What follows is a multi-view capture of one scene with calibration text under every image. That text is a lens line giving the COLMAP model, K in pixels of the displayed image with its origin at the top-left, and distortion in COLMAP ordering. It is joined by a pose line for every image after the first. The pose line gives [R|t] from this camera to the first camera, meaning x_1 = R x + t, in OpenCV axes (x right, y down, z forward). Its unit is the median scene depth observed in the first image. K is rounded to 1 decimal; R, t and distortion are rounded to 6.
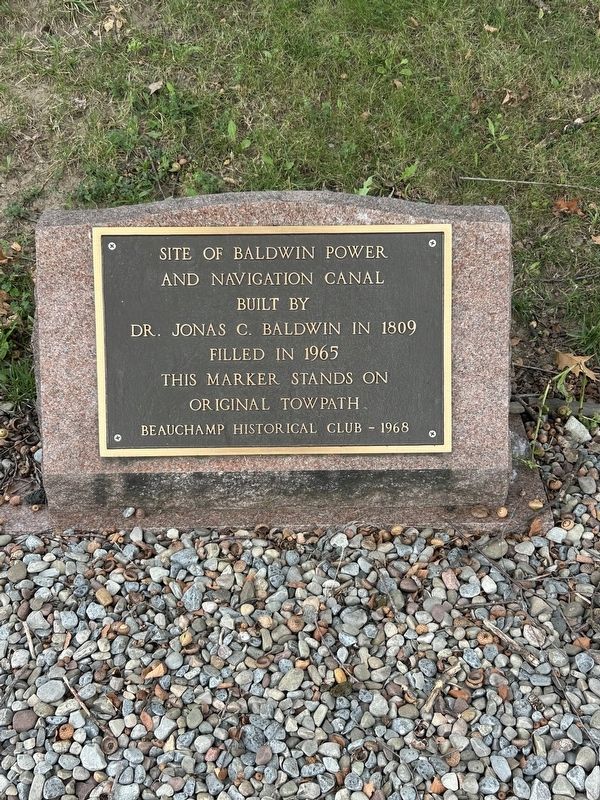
lens RADIAL K [[1110.3, 0, 300.2], [0, 1110.3, 400.8], [0, 0, 1]] dist [0.053500, 0.000000]
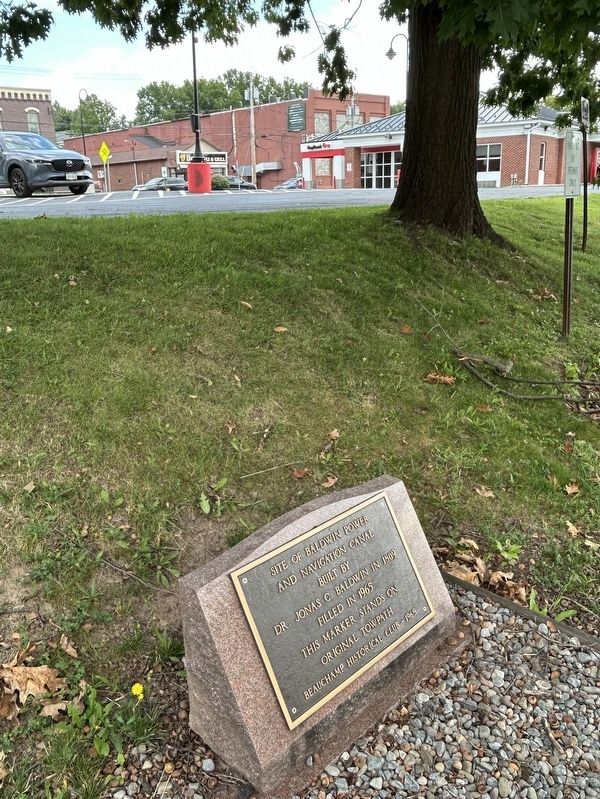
lens RADIAL K [[661.6, 0, 299.7], [0, 661.6, 397.7], [0, 0, 1]] dist [-0.003817, -0.000335]
pose [[0.715370, -0.225676, 0.661299, -0.618408], [0.405510, 0.904816, -0.129886, -0.211057], [-0.569041, 0.361080, 0.738792, 0.246607]]
